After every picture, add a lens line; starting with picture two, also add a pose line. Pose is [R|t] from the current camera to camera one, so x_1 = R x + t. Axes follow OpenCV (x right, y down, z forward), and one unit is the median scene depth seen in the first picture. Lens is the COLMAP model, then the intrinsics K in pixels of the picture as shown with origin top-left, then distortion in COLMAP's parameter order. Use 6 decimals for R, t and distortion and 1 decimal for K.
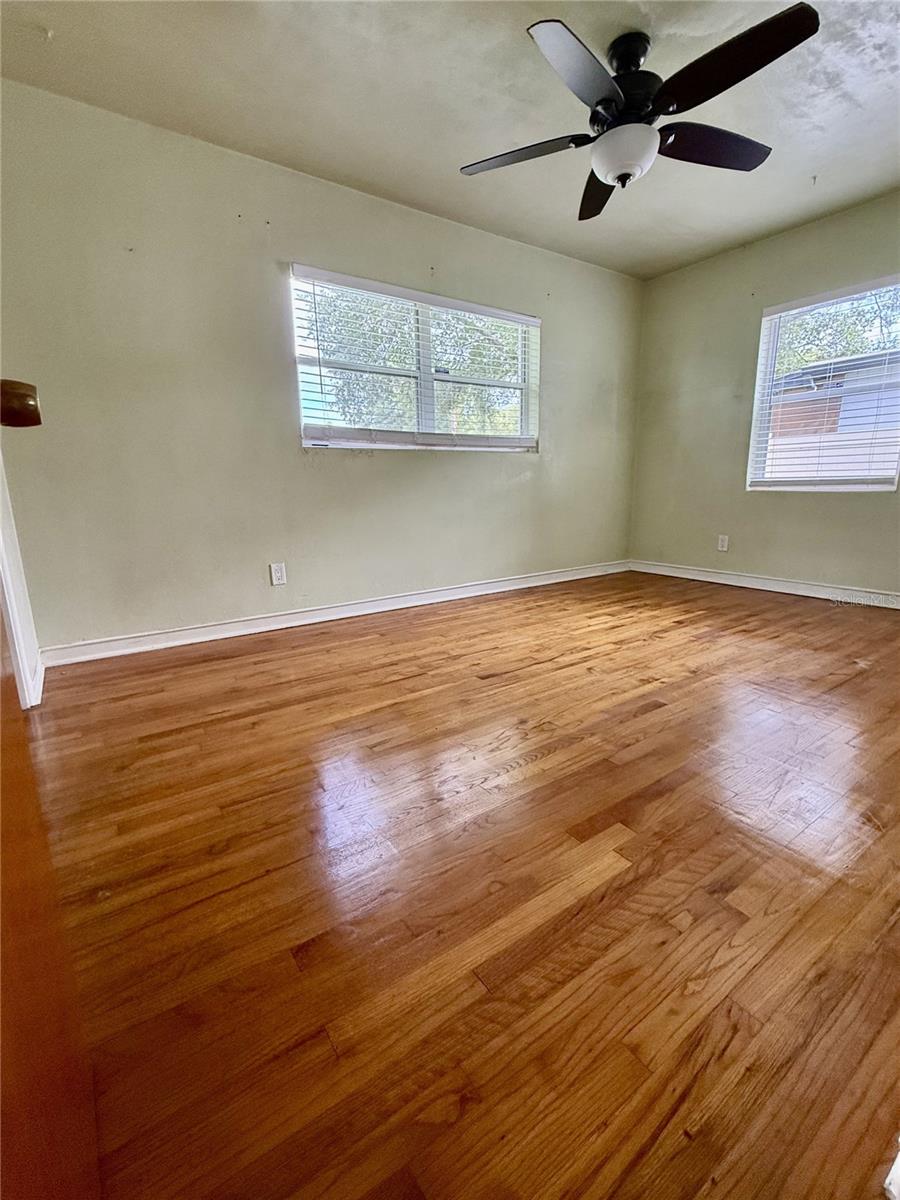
lens RADIAL K [[529.9, 0, 450.2], [0, 529.9, 601.1], [0, 0, 1]] dist [0.005156, 0.000198]
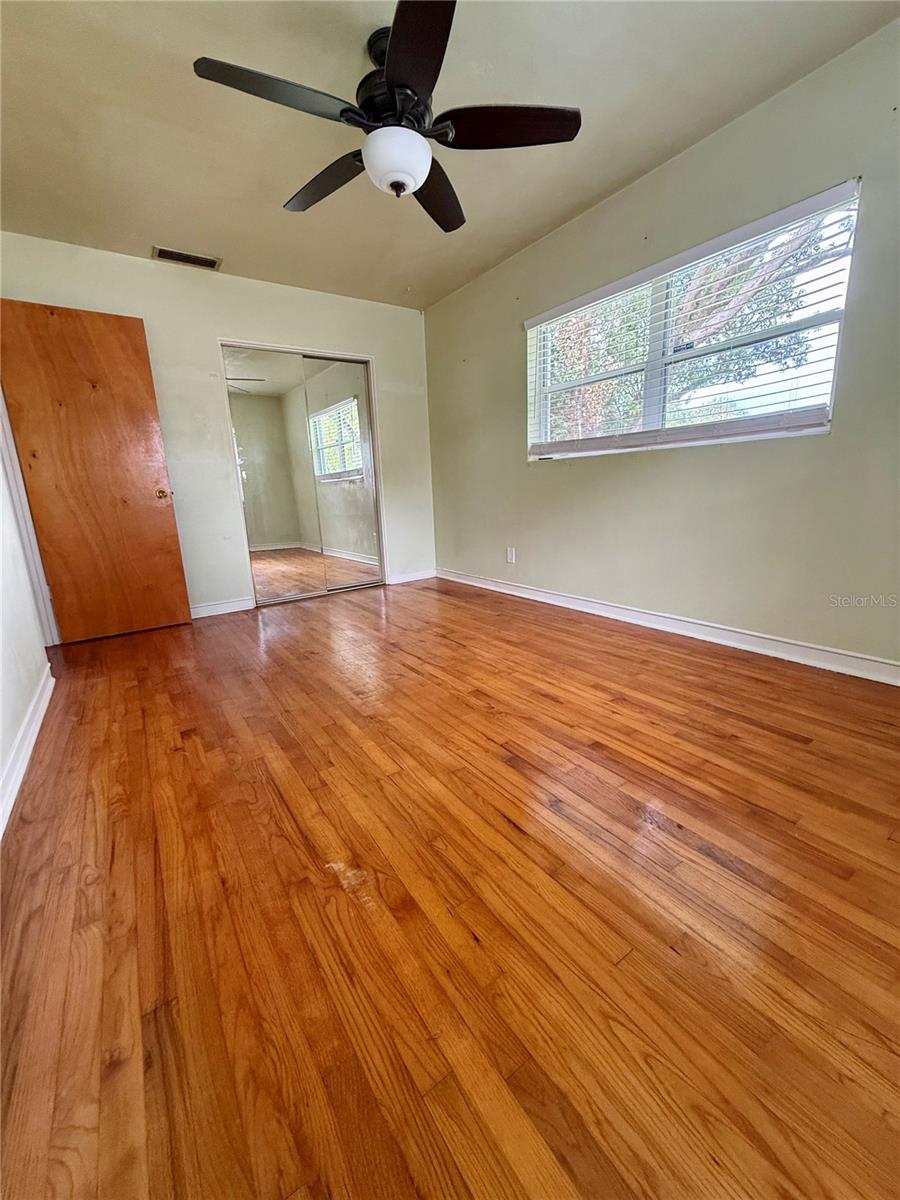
lens RADIAL K [[479.2, 0, 450.0], [0, 479.2, 597.9], [0, 0, 1]] dist [0.001739, 0.001000]
pose [[-0.008747, 0.241677, -0.970317, 1.004212], [-0.178025, 0.954476, 0.239337, -0.235250], [0.983987, 0.174834, 0.034675, 0.888313]]
